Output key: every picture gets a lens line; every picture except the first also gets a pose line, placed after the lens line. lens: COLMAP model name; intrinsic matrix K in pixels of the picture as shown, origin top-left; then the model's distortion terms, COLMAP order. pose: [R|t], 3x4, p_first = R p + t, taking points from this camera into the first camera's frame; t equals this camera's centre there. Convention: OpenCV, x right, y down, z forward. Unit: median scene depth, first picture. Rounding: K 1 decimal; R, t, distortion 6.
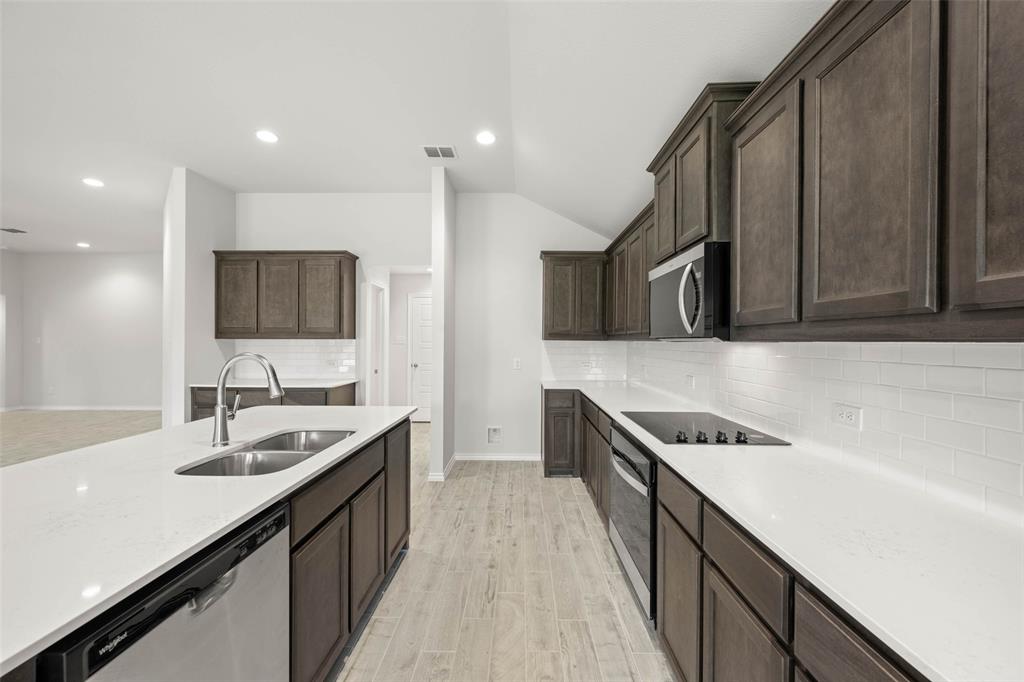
lens RADIAL K [[400.5, 0, 513.2], [0, 400.5, 341.3], [0, 0, 1]] dist [-0.000242, 0.000027]
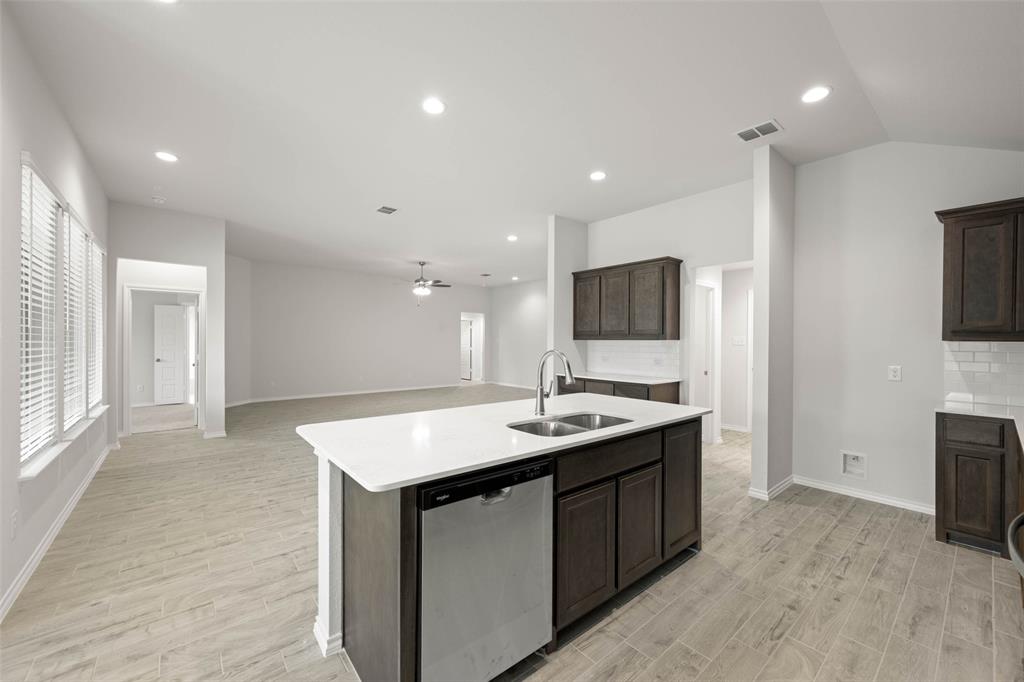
lens RADIAL K [[400.5, 0, 513.4], [0, 400.5, 341.4], [0, 0, 1]] dist [-0.000242, 0.000027]
pose [[0.656407, 0.000737, -0.754407, 0.123090], [-0.003187, 0.999993, -0.001796, 0.001237], [0.754401, 0.003583, 0.656404, -0.002153]]
